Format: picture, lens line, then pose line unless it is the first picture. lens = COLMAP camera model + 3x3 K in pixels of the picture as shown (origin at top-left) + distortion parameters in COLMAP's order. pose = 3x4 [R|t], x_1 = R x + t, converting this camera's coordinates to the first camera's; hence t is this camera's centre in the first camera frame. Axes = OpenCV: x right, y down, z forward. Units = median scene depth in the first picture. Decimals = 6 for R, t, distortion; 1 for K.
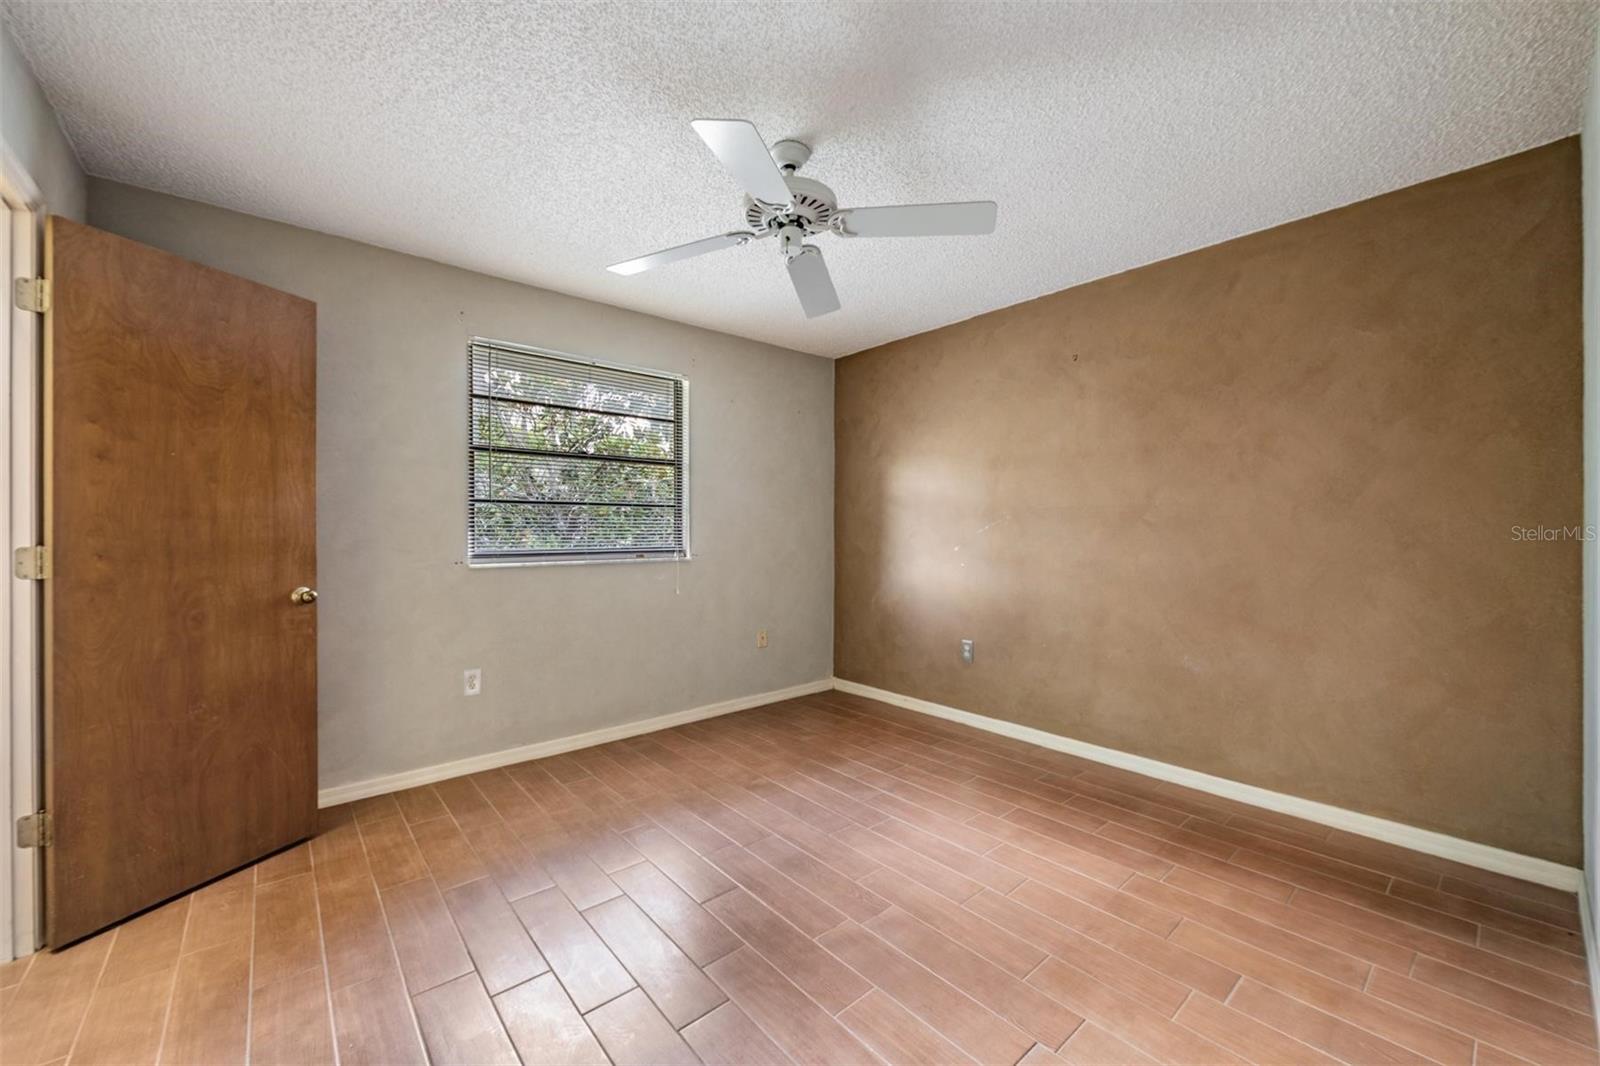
lens RADIAL K [[628.1, 0, 799.0], [0, 628.1, 531.0], [0, 0, 1]] dist [-0.001646, 0.000003]
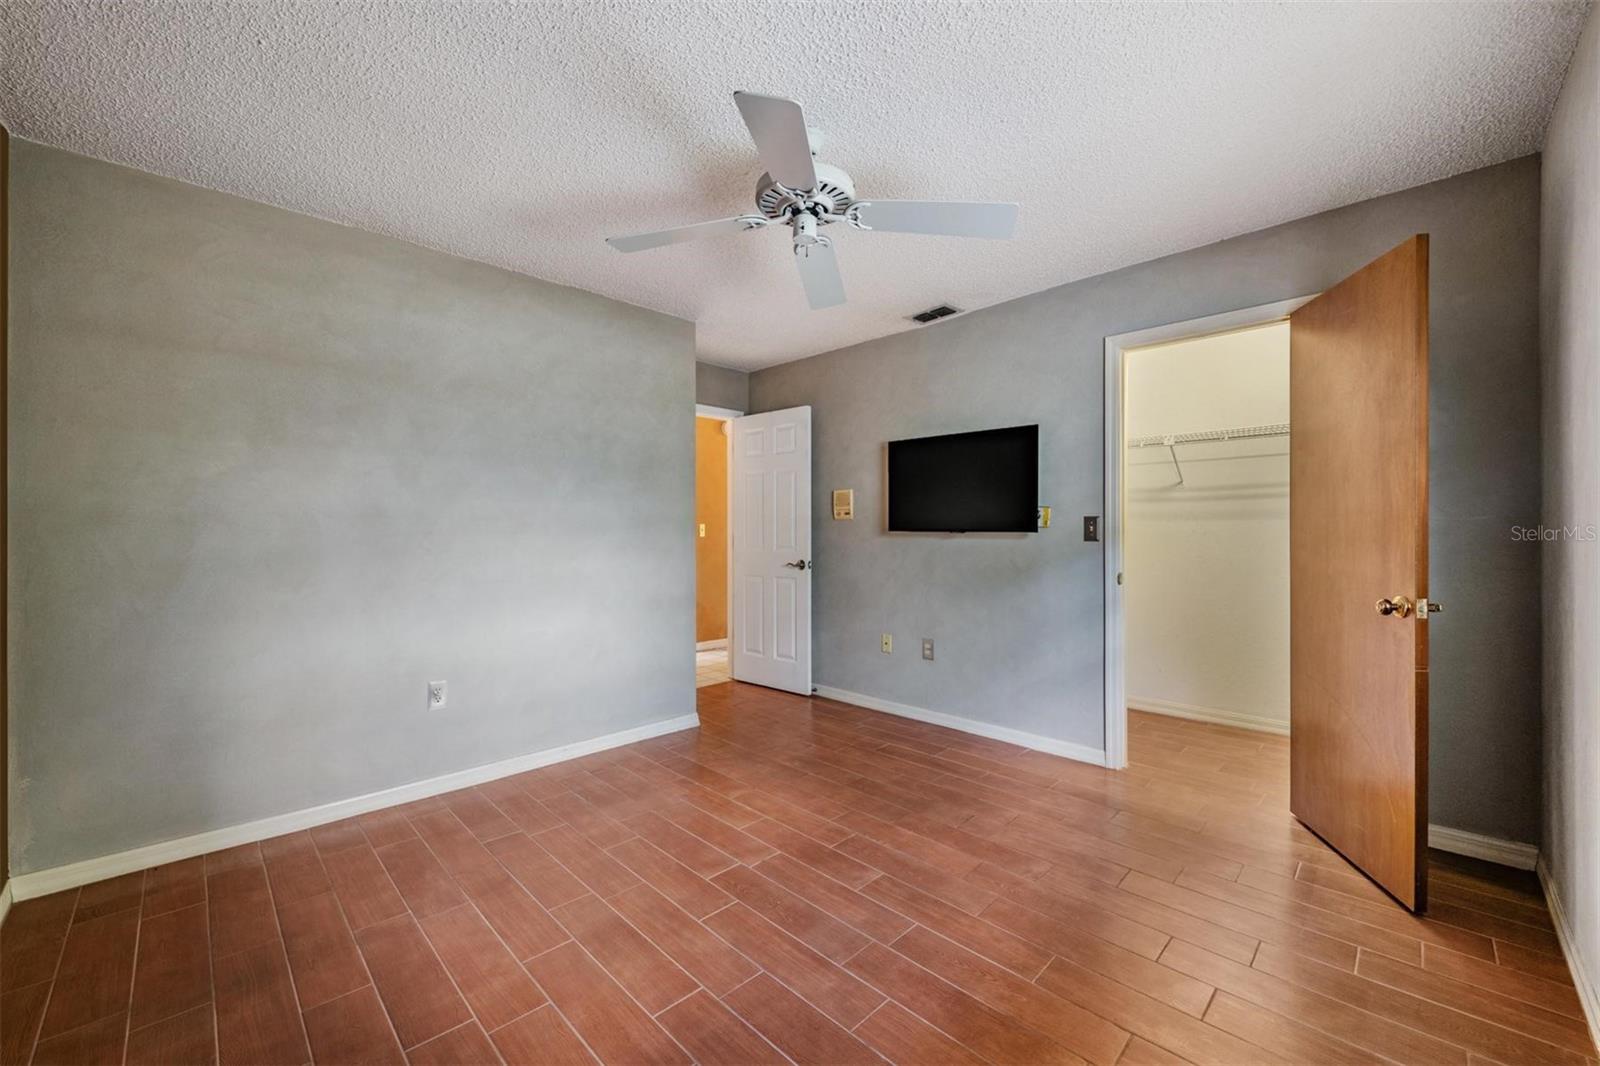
lens RADIAL K [[628.1, 0, 801.6], [0, 628.1, 535.1], [0, 0, 1]] dist [-0.001646, 0.000003]
pose [[-0.997020, 0.005157, -0.076968, 0.061476], [0.004927, 0.999983, 0.003170, -0.001464], [0.076983, 0.002781, -0.997028, 1.883889]]
